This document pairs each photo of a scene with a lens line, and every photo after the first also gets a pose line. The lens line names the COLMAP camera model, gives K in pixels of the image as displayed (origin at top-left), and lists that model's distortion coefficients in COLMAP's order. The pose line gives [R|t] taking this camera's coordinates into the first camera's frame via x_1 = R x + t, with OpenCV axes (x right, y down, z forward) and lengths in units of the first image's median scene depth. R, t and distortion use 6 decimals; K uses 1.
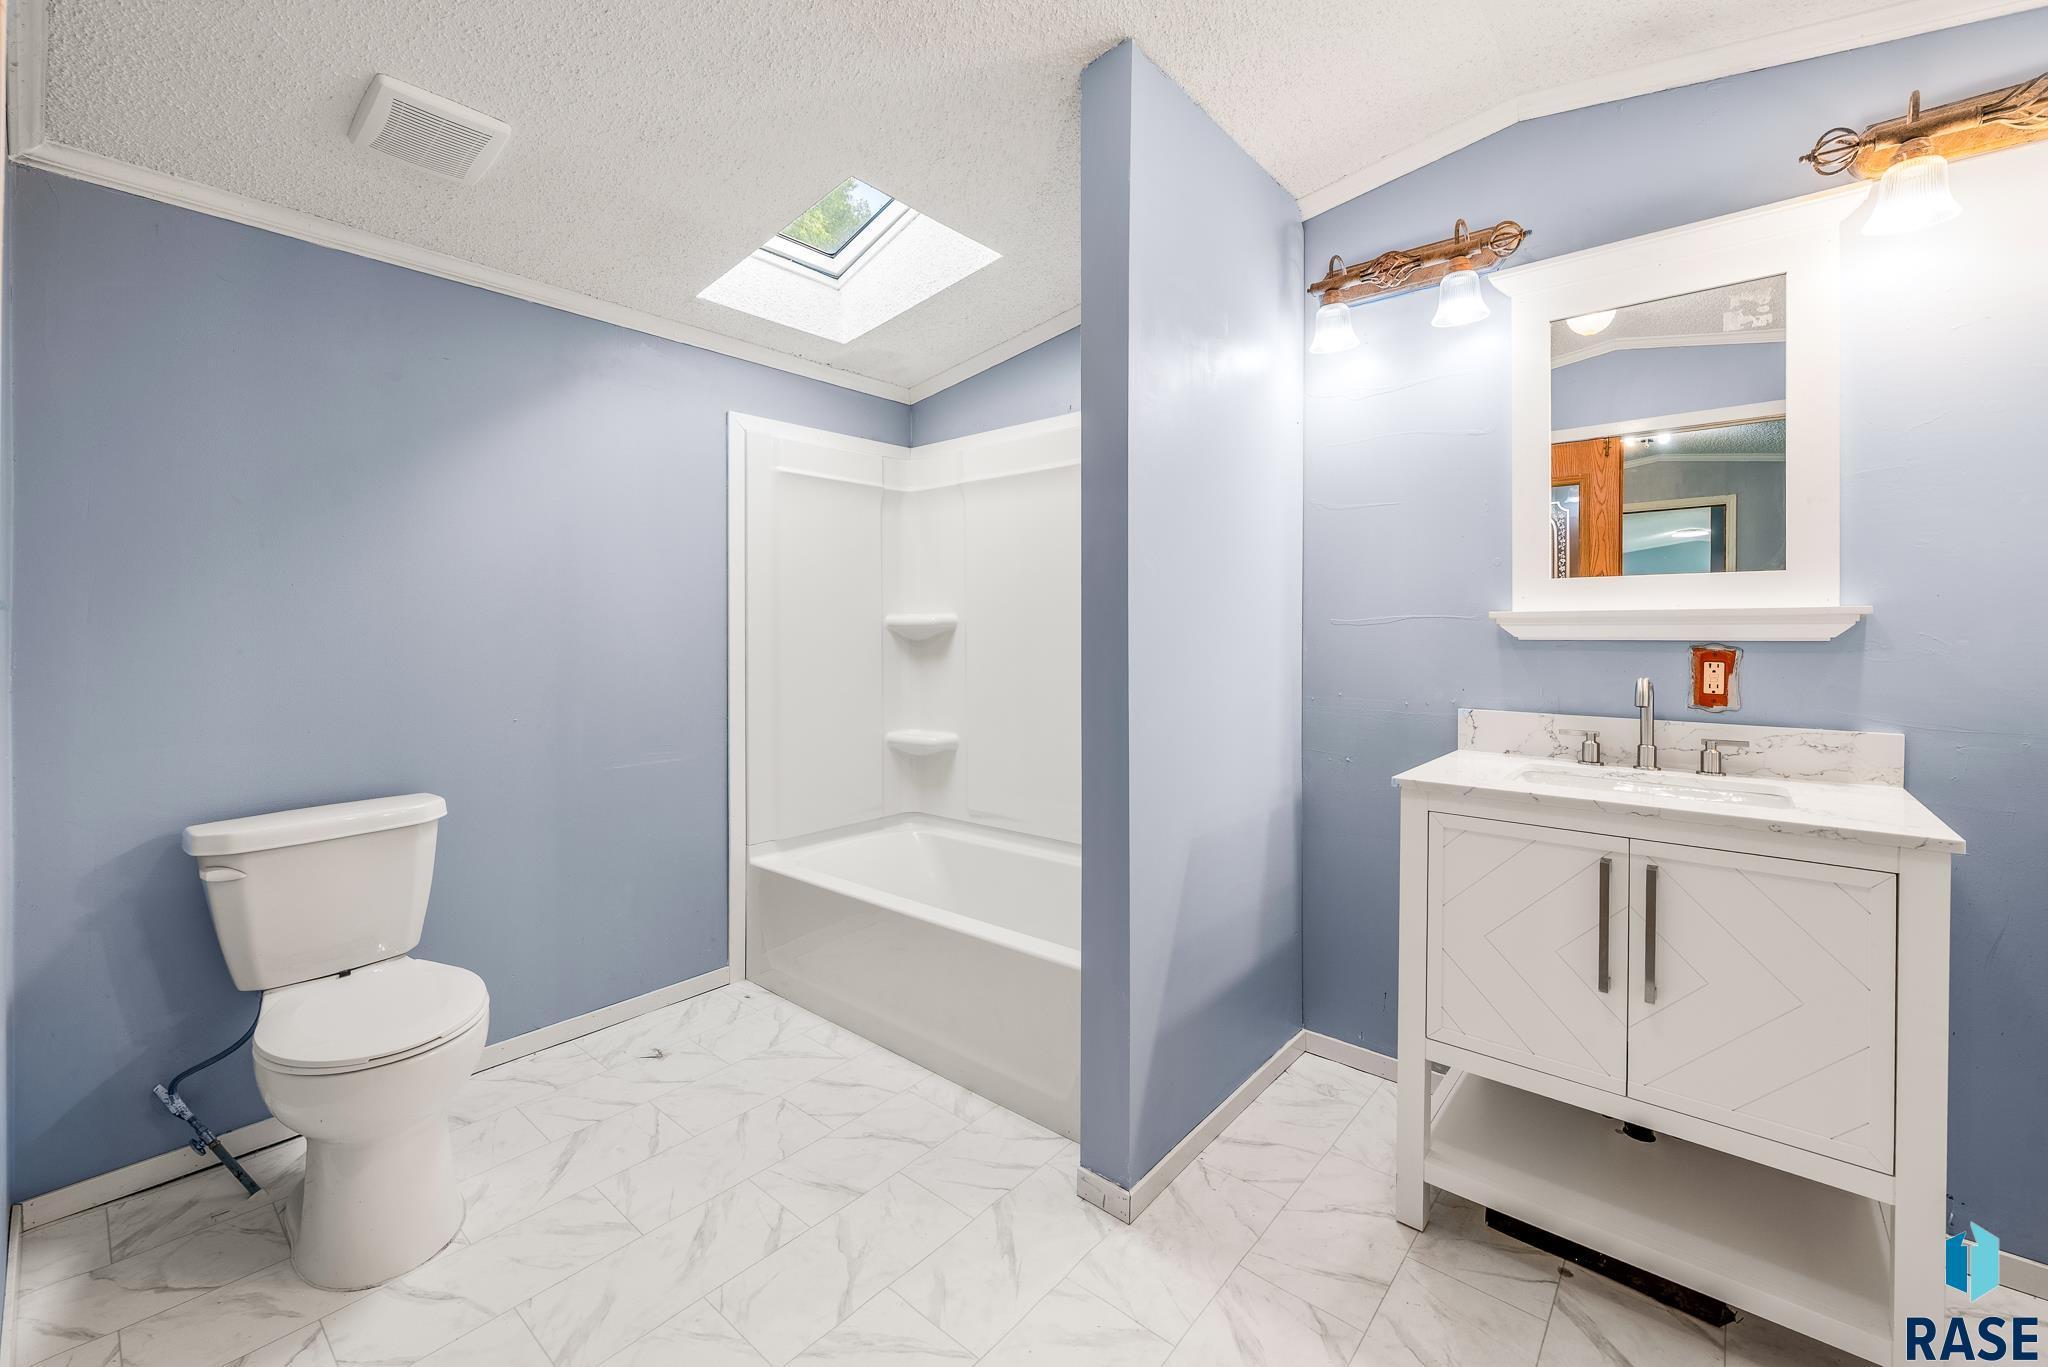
lens RADIAL K [[836.7, 0, 1025.7], [0, 836.7, 631.6], [0, 0, 1]] dist [0.000498, -0.000220]
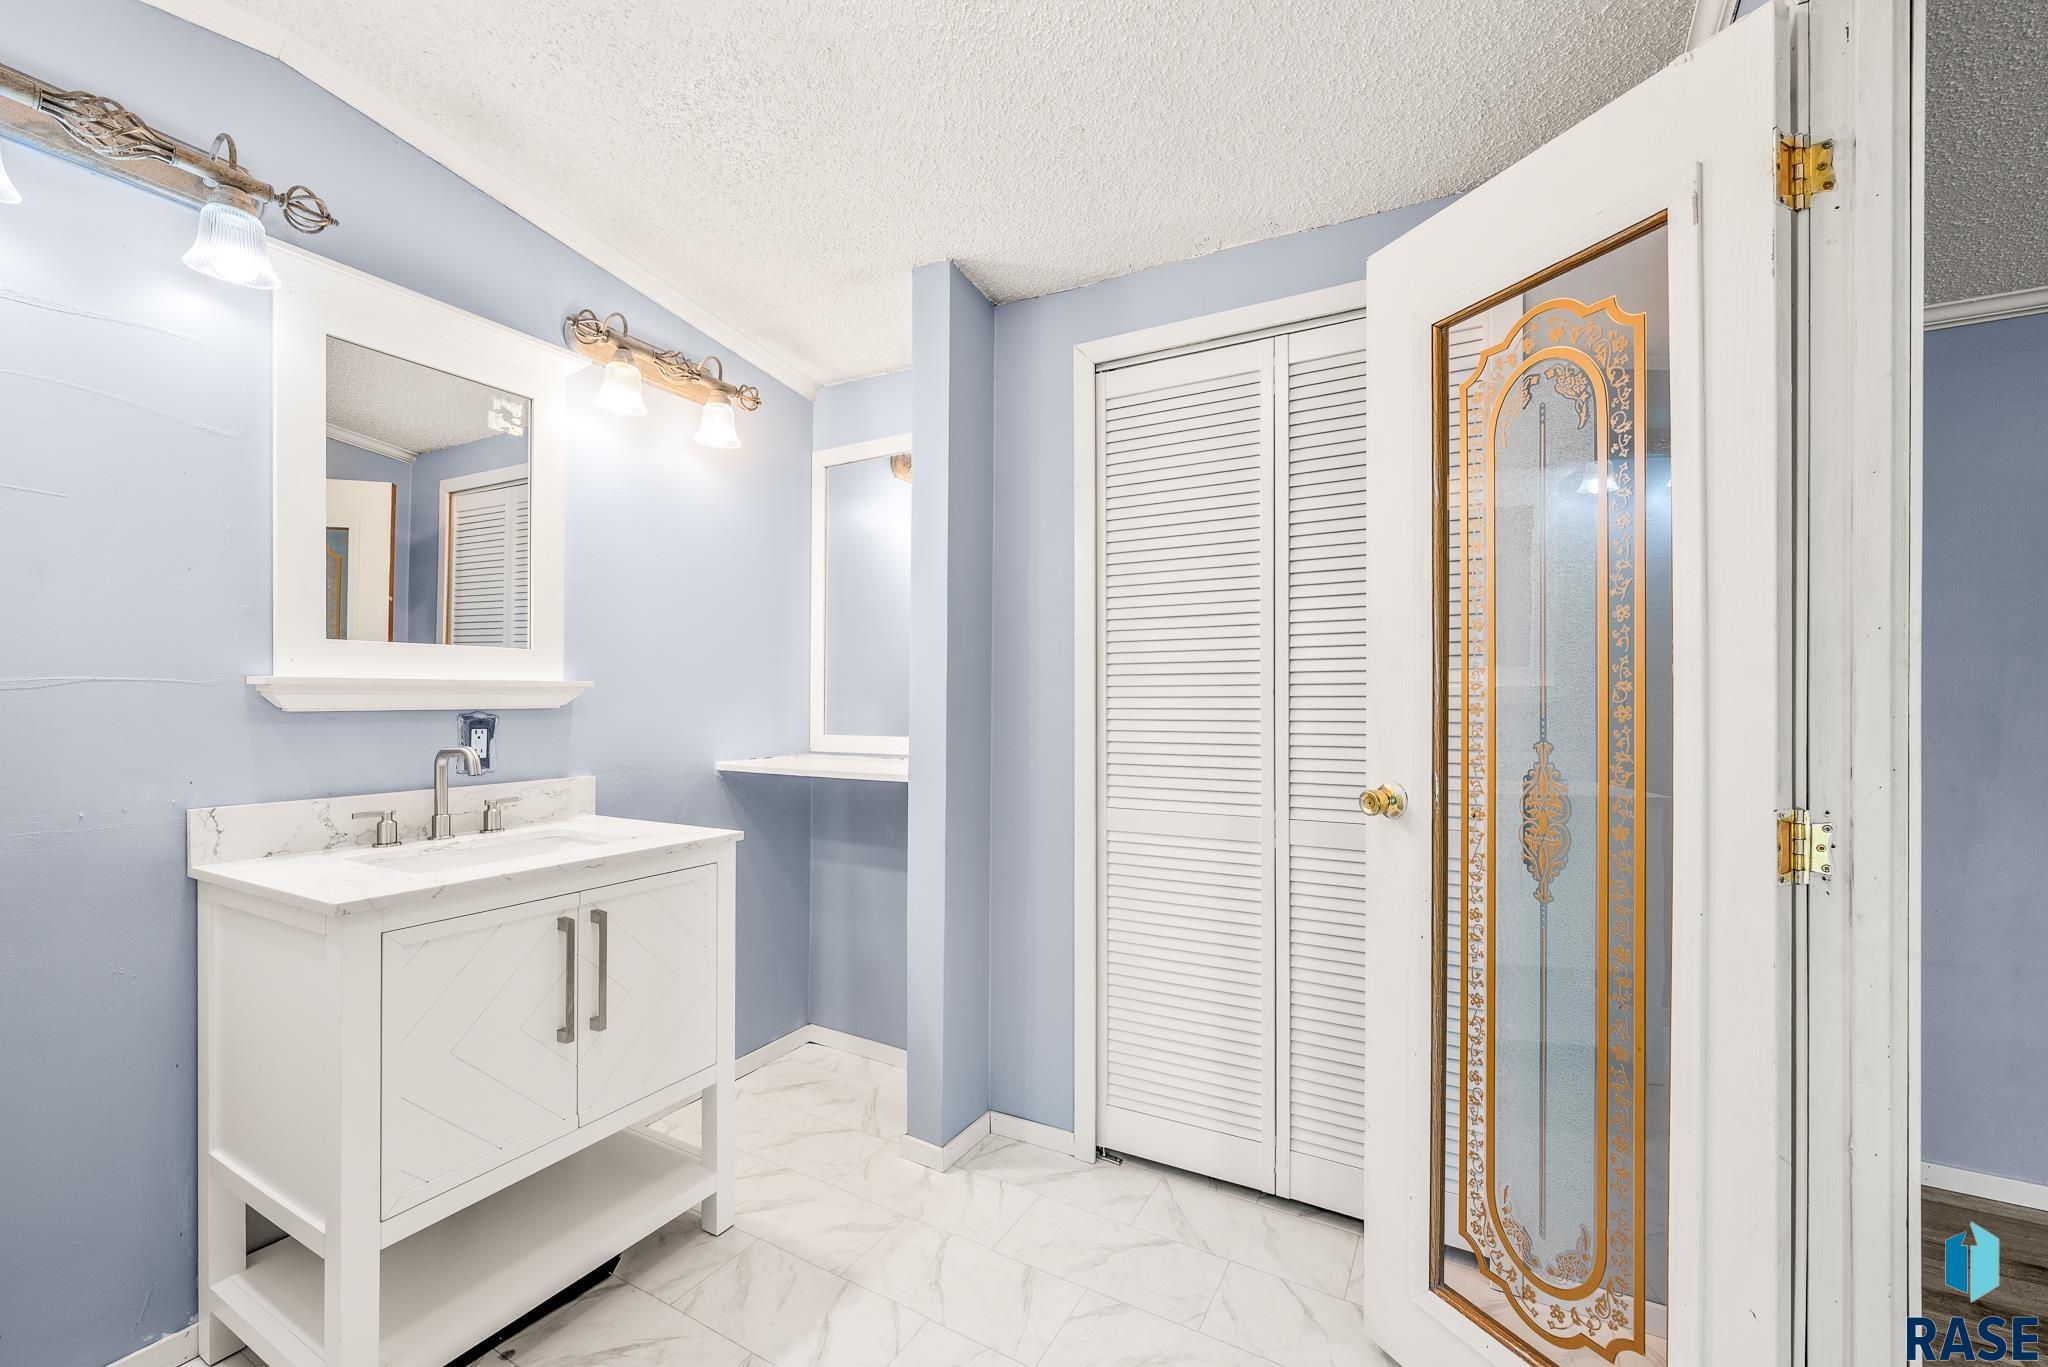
lens RADIAL K [[817.6, 0, 1016.7], [0, 817.6, 704.4], [0, 0, 1]] dist [-0.001079, -0.000158]
pose [[-0.185774, -0.010568, 0.982536, -0.342800], [-0.002705, 0.999944, 0.010244, -0.007905], [-0.982589, -0.000755, -0.185792, 0.506283]]
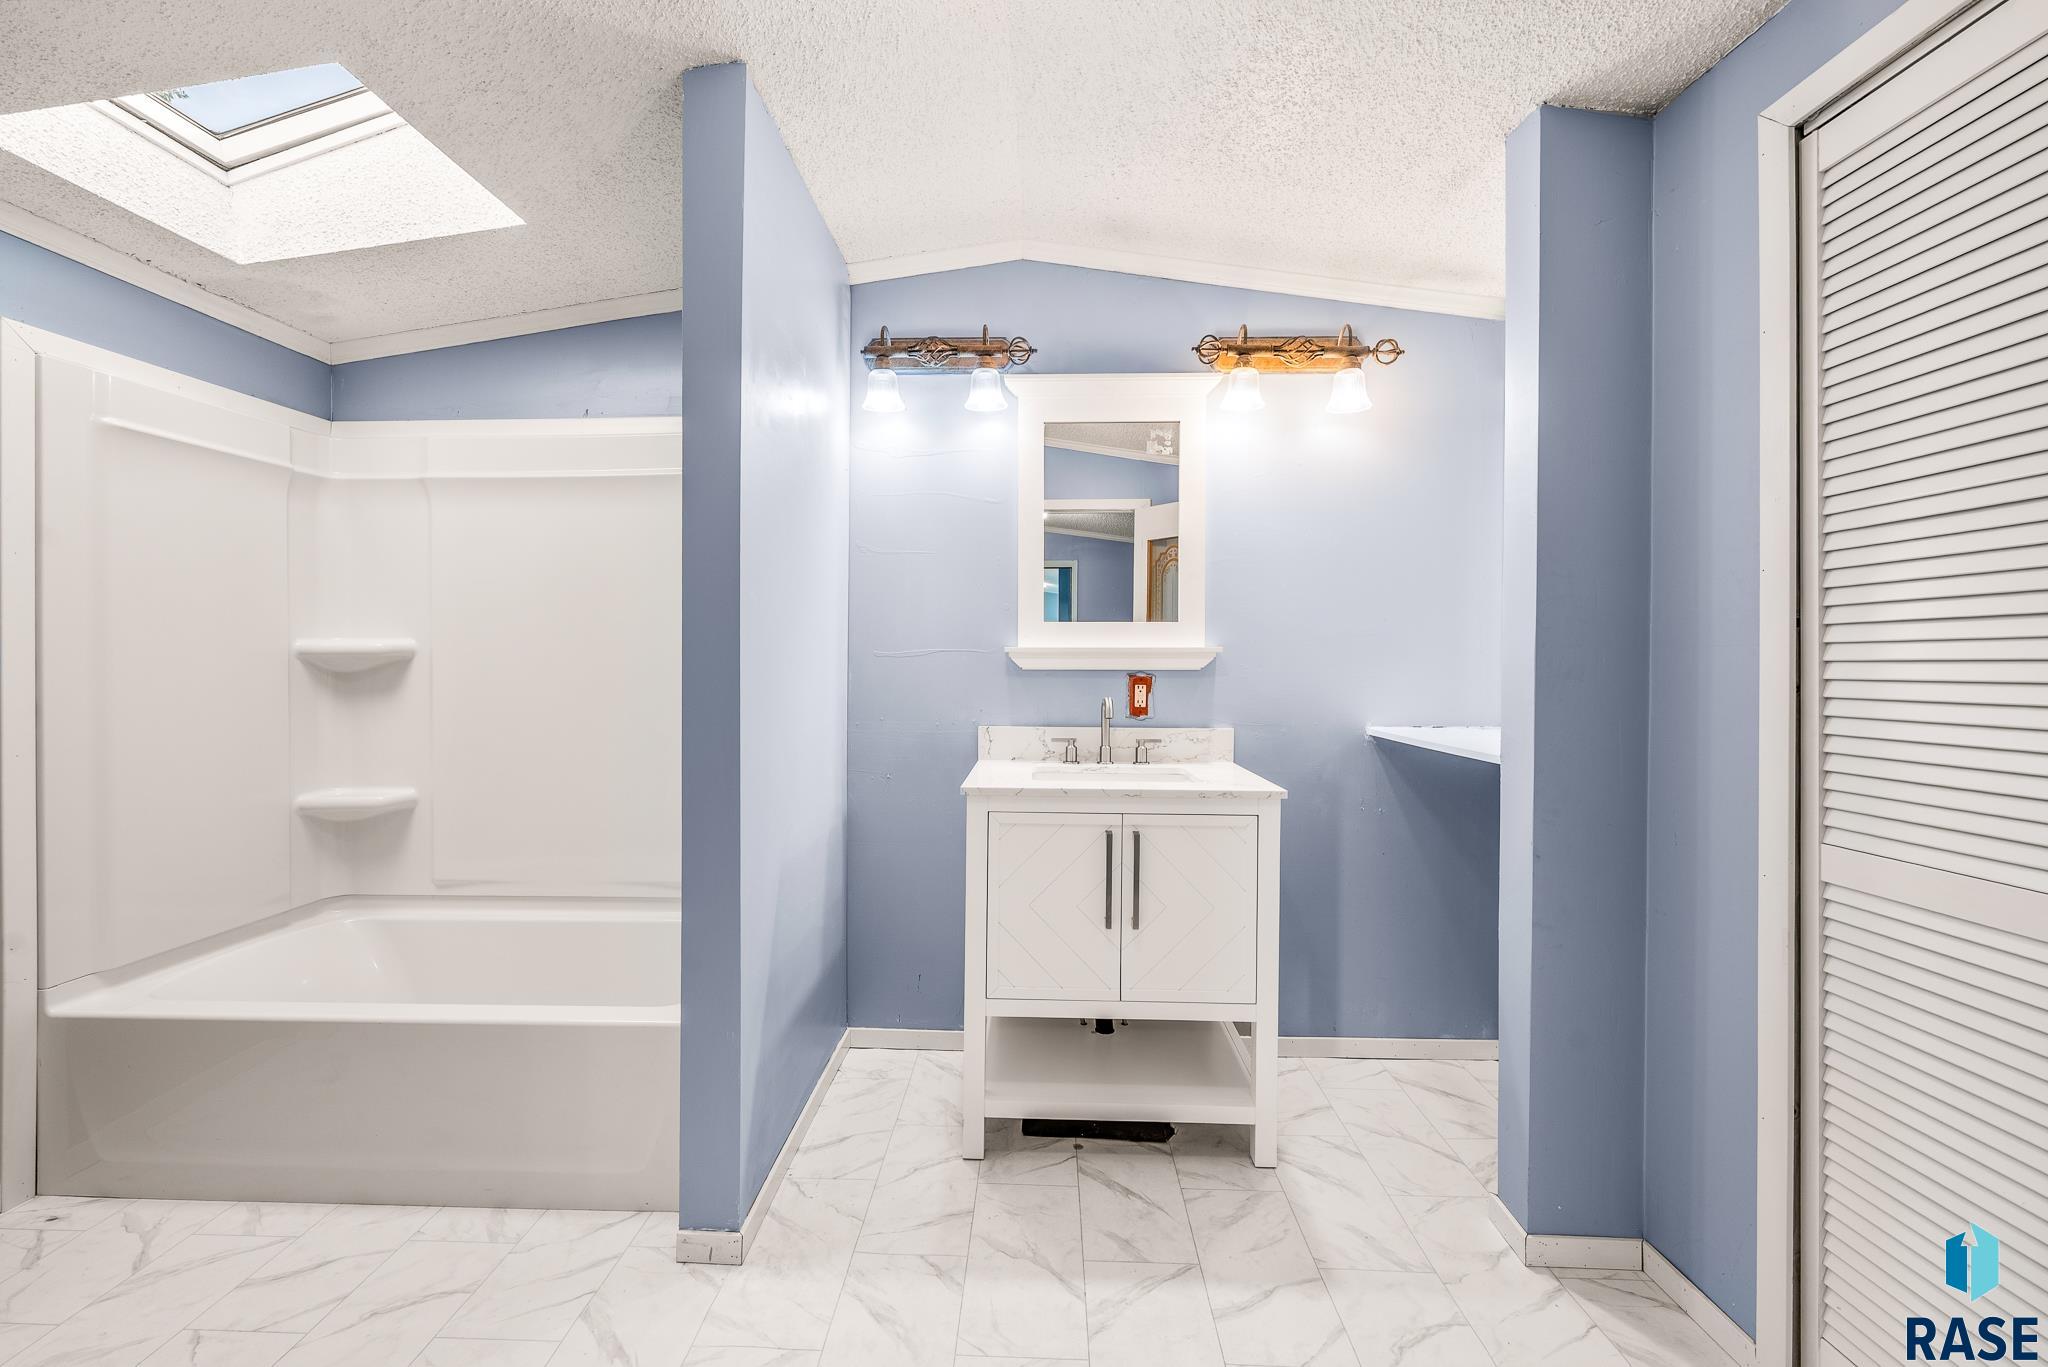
lens RADIAL K [[818.6, 0, 1019.8], [0, 818.6, 660.7], [0, 0, 1]] dist [-0.000122, 0.000088]
pose [[0.781740, 0.001234, 0.623604, -0.204200], [-0.002733, 0.999995, 0.001447, -0.006008], [-0.623599, -0.002836, 0.781739, 0.038755]]
